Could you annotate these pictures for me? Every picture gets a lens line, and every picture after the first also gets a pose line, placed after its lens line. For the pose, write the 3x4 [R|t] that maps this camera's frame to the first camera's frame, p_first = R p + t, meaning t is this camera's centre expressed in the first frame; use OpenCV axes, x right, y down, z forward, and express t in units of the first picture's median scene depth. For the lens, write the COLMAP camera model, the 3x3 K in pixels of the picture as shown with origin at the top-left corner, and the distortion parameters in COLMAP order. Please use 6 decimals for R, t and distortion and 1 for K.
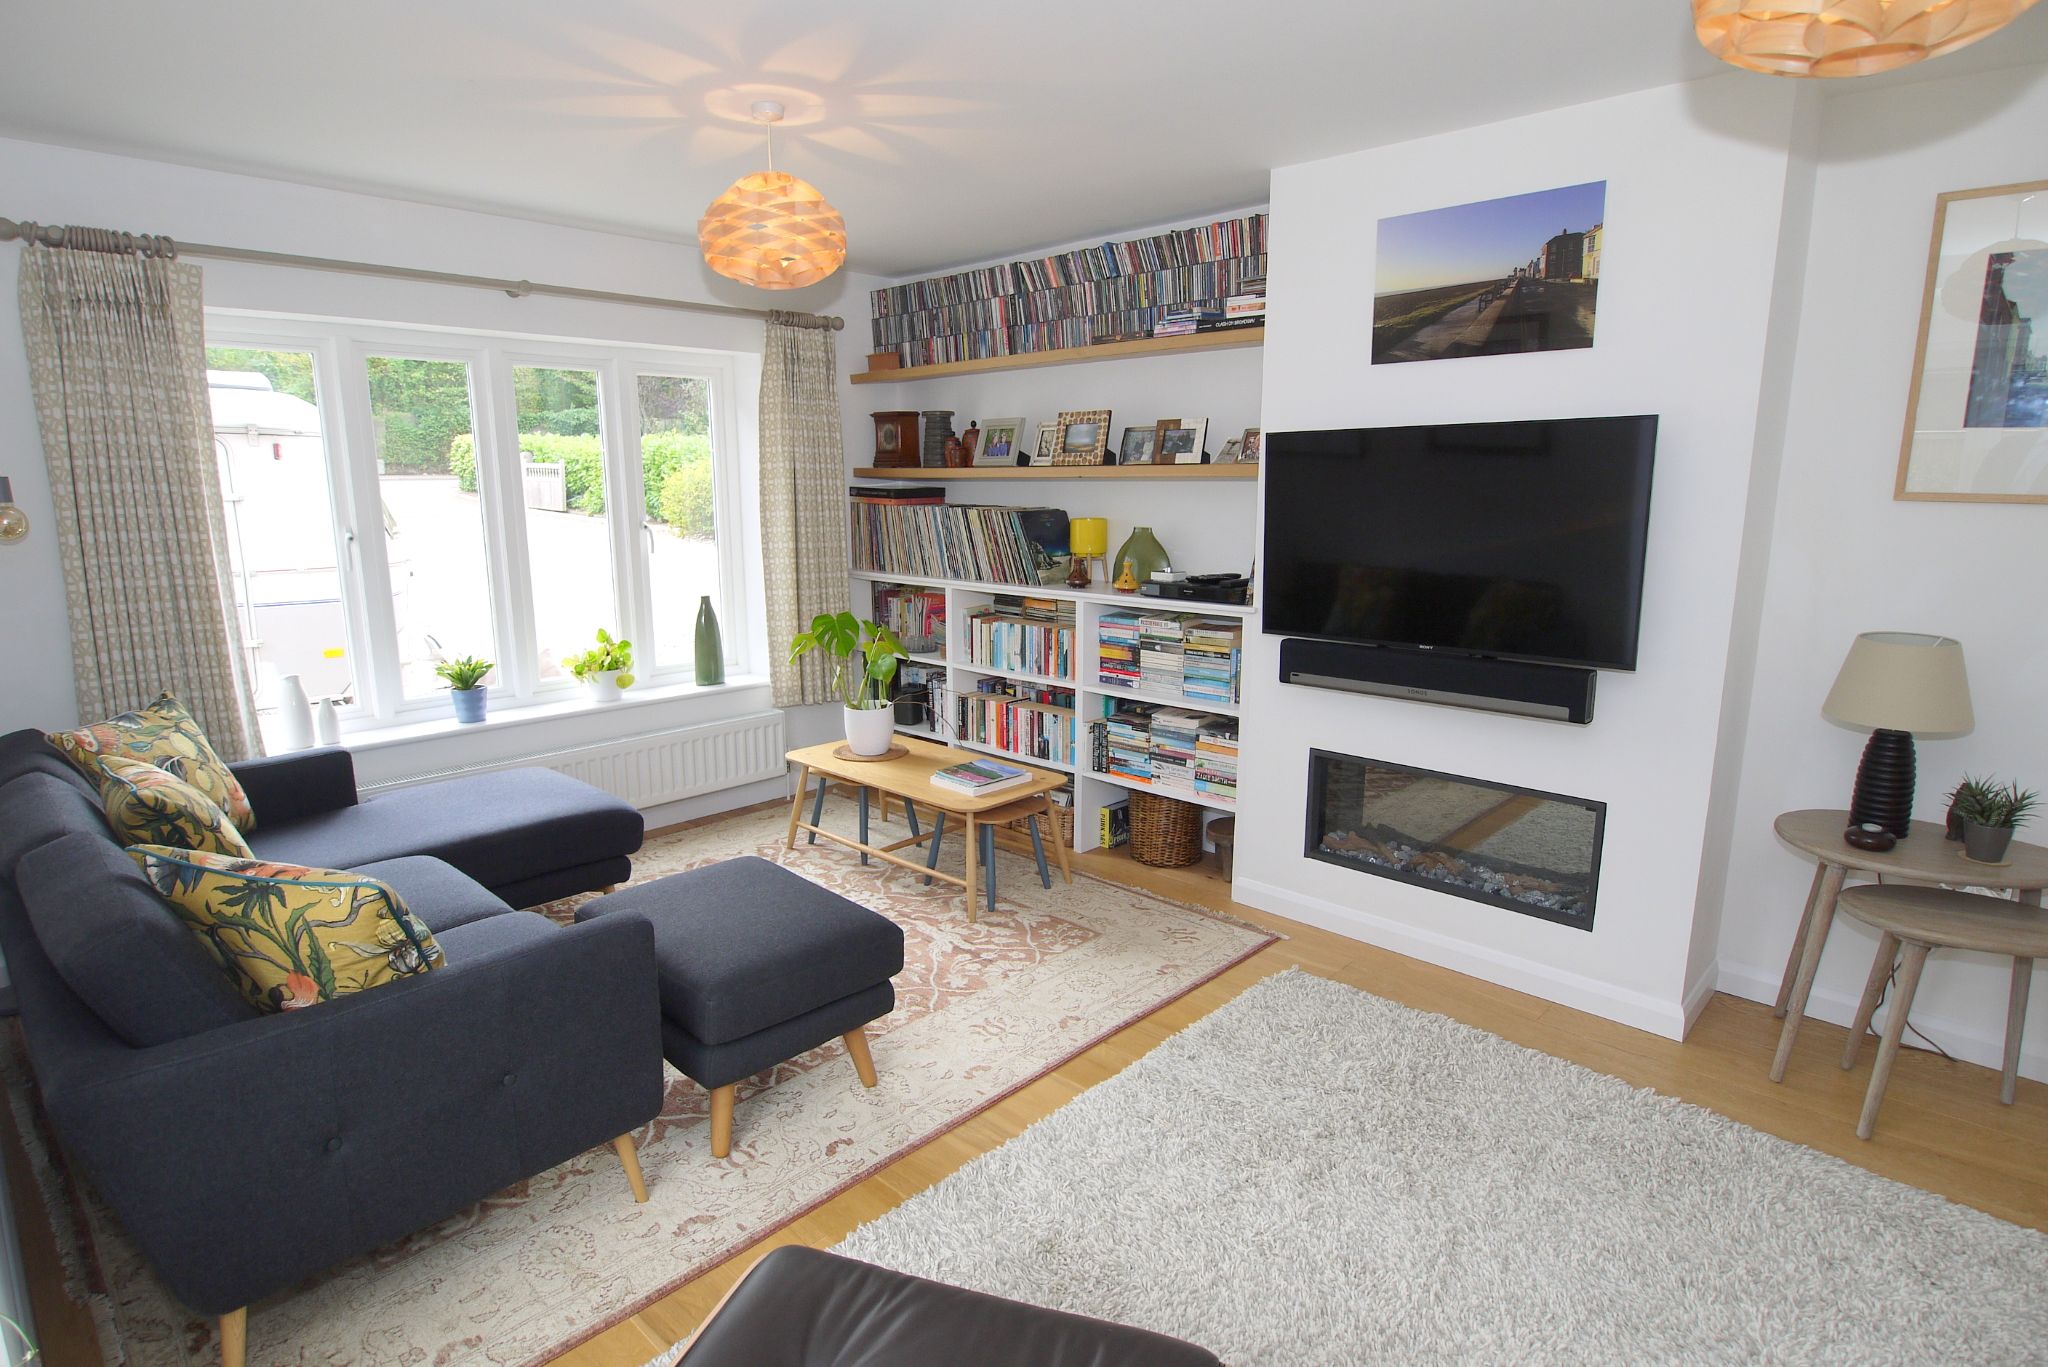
lens RADIAL K [[1083.9, 0, 1002.7], [0, 1083.9, 688.8], [0, 0, 1]] dist [-0.010885, -0.004131]
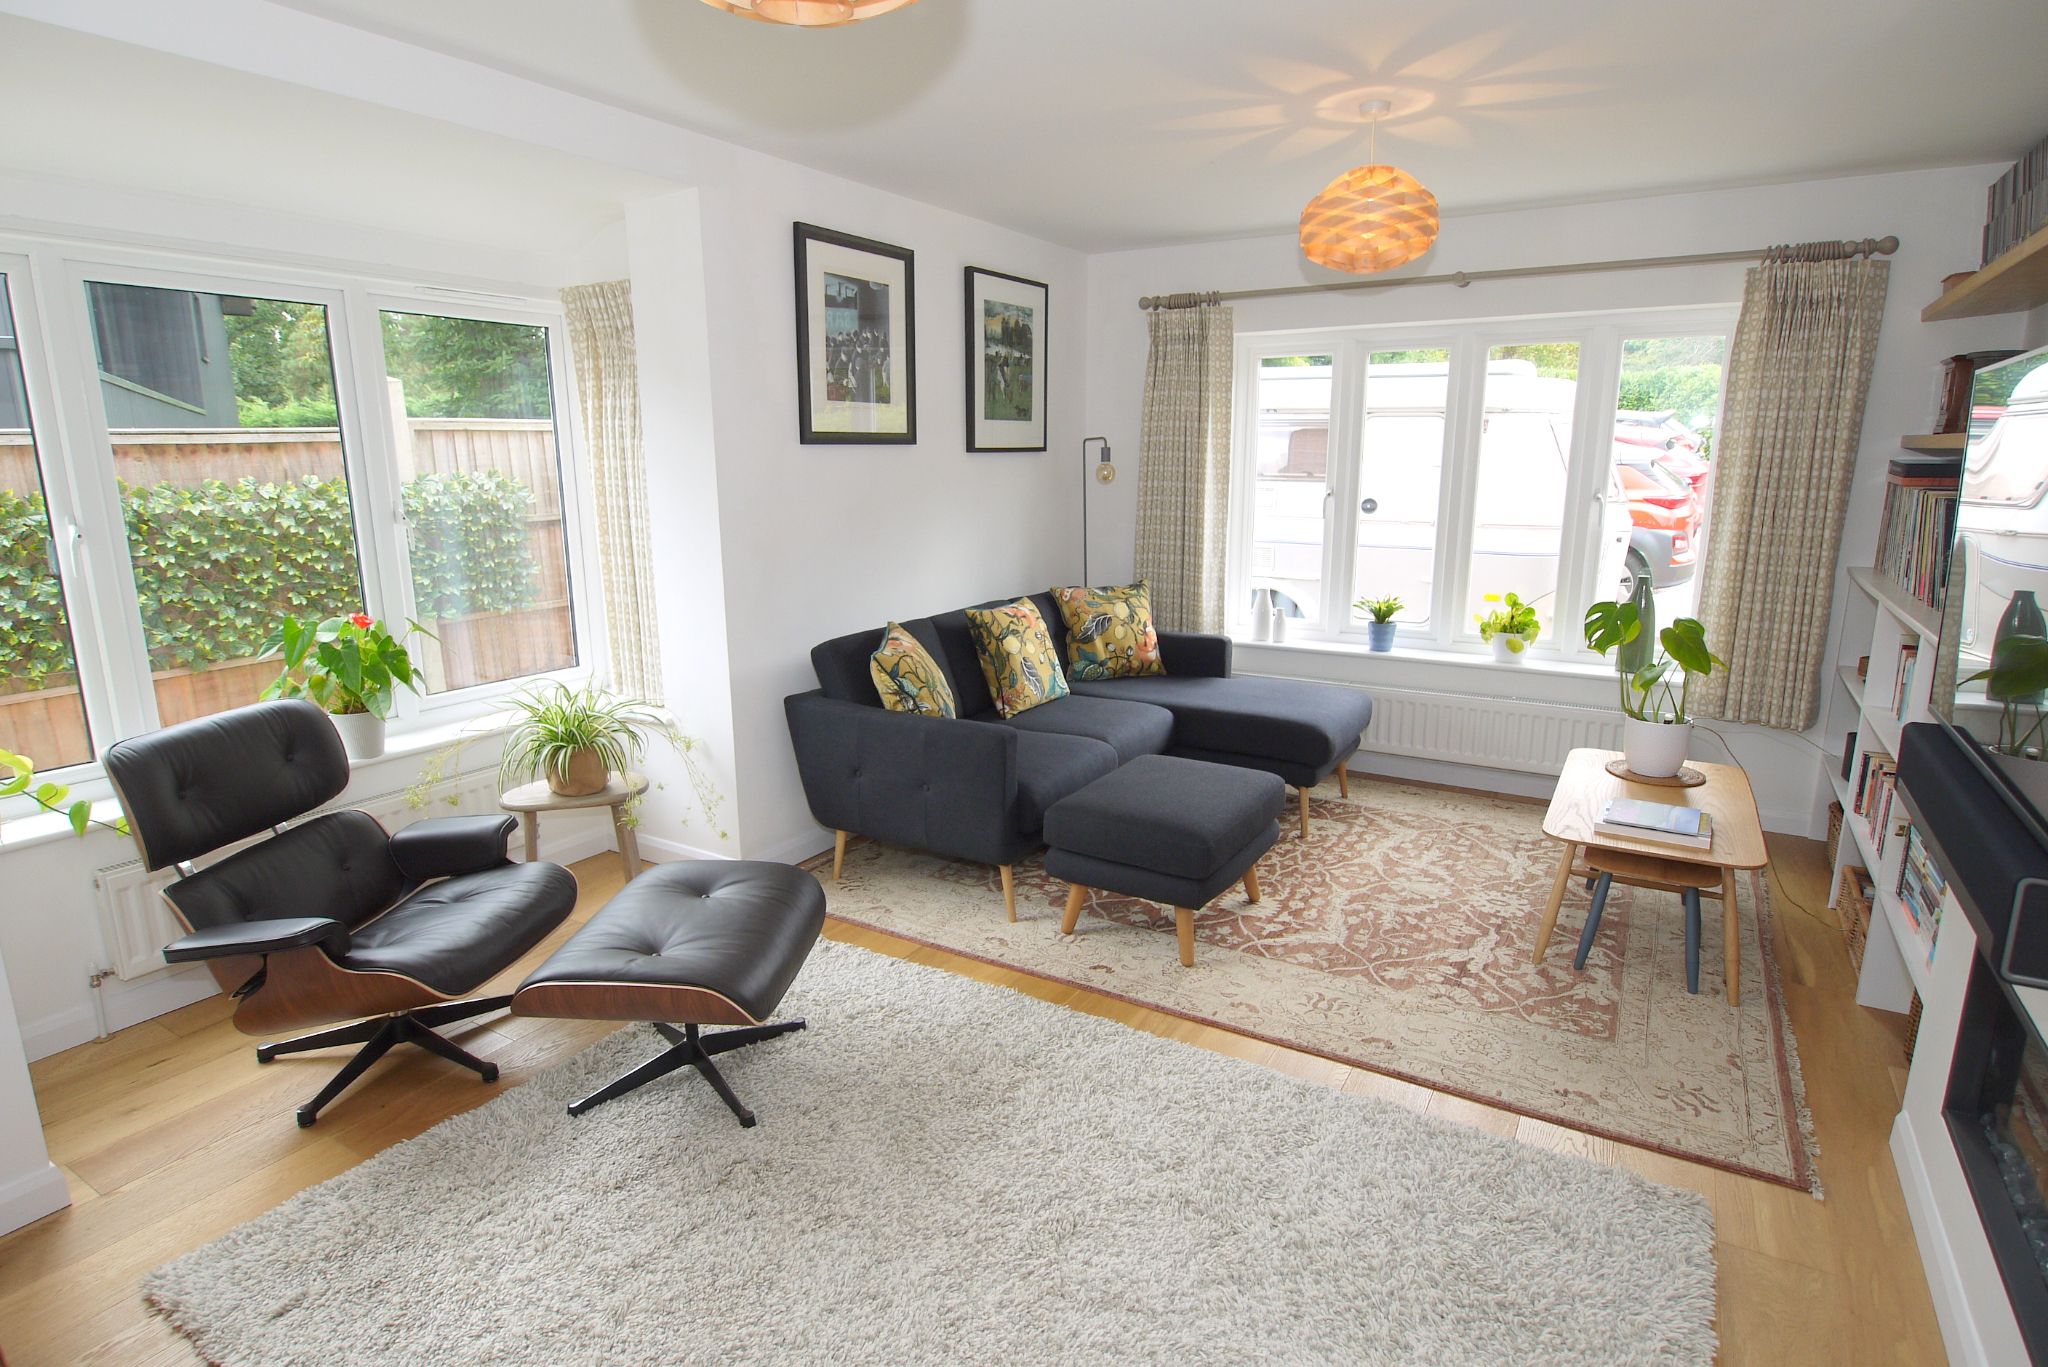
lens RADIAL K [[1083.9, 0, 1002.7], [0, 1083.9, 683.3], [0, 0, 1]] dist [-0.010885, -0.004131]
pose [[0.217760, 0.208301, -0.953515, 0.689162], [-0.181310, 0.968588, 0.170187, -0.075929], [0.959014, 0.135822, 0.248687, 0.356524]]
